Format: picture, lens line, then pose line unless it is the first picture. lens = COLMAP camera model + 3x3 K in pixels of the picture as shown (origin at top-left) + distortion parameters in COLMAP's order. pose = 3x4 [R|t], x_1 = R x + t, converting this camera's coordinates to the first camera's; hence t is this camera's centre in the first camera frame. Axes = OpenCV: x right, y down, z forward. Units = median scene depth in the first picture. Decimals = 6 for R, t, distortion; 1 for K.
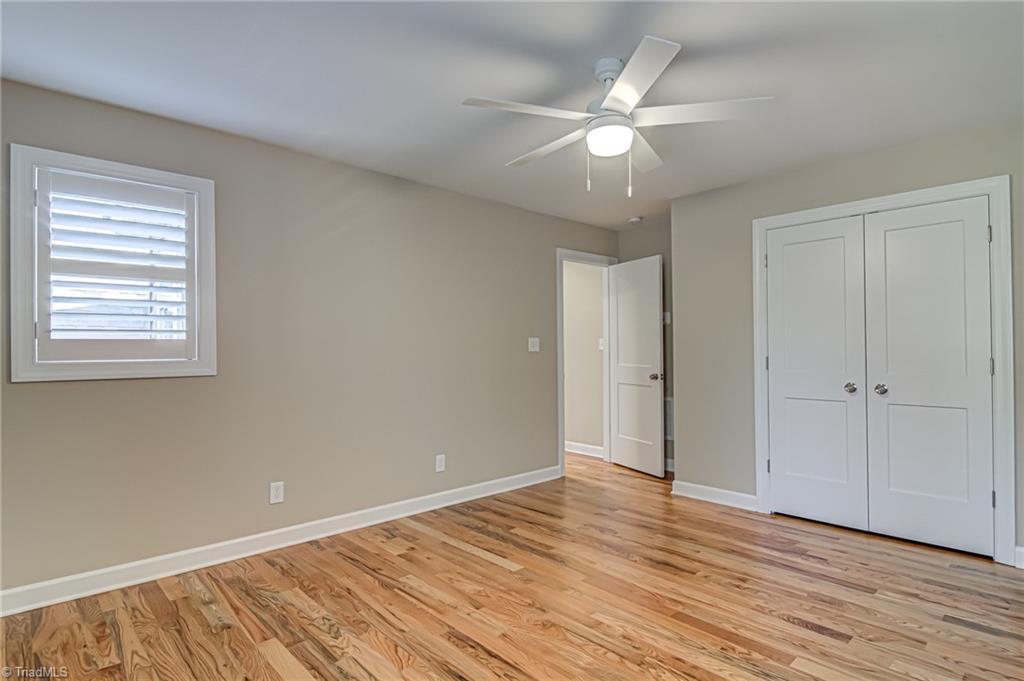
lens RADIAL K [[536.4, 0, 508.8], [0, 536.4, 341.4], [0, 0, 1]] dist [0.017830, -0.016657]
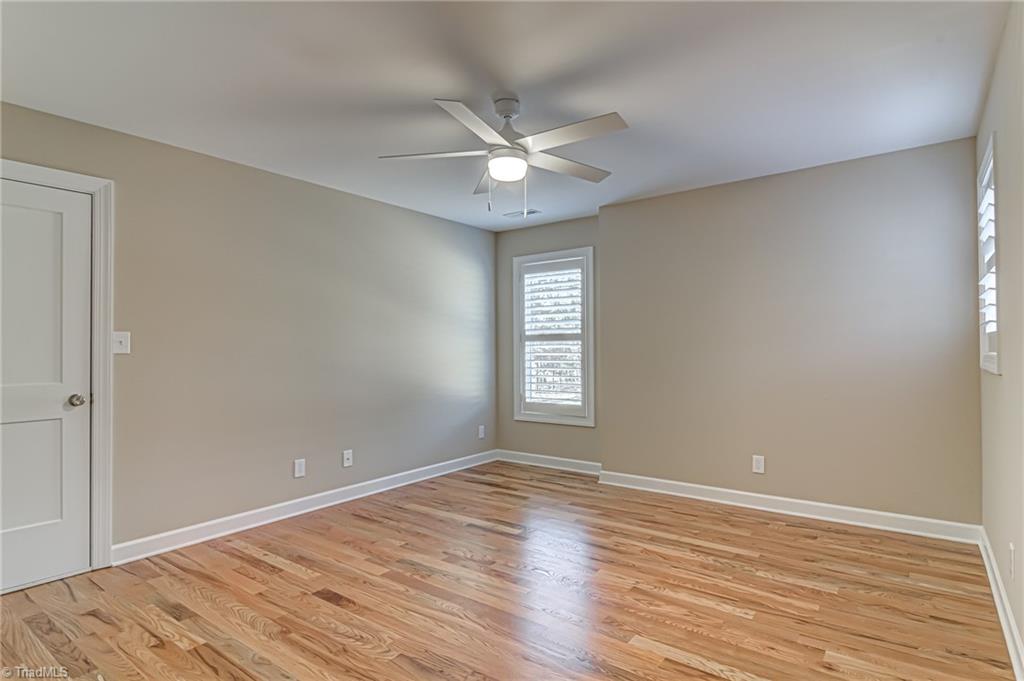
lens RADIAL K [[536.4, 0, 512.6], [0, 536.4, 344.2], [0, 0, 1]] dist [0.017830, -0.016657]
pose [[-0.983916, 0.013363, -0.178131, 0.348870], [0.016962, 0.999681, -0.018697, 0.025754], [0.177824, -0.021418, -0.983829, 1.926152]]
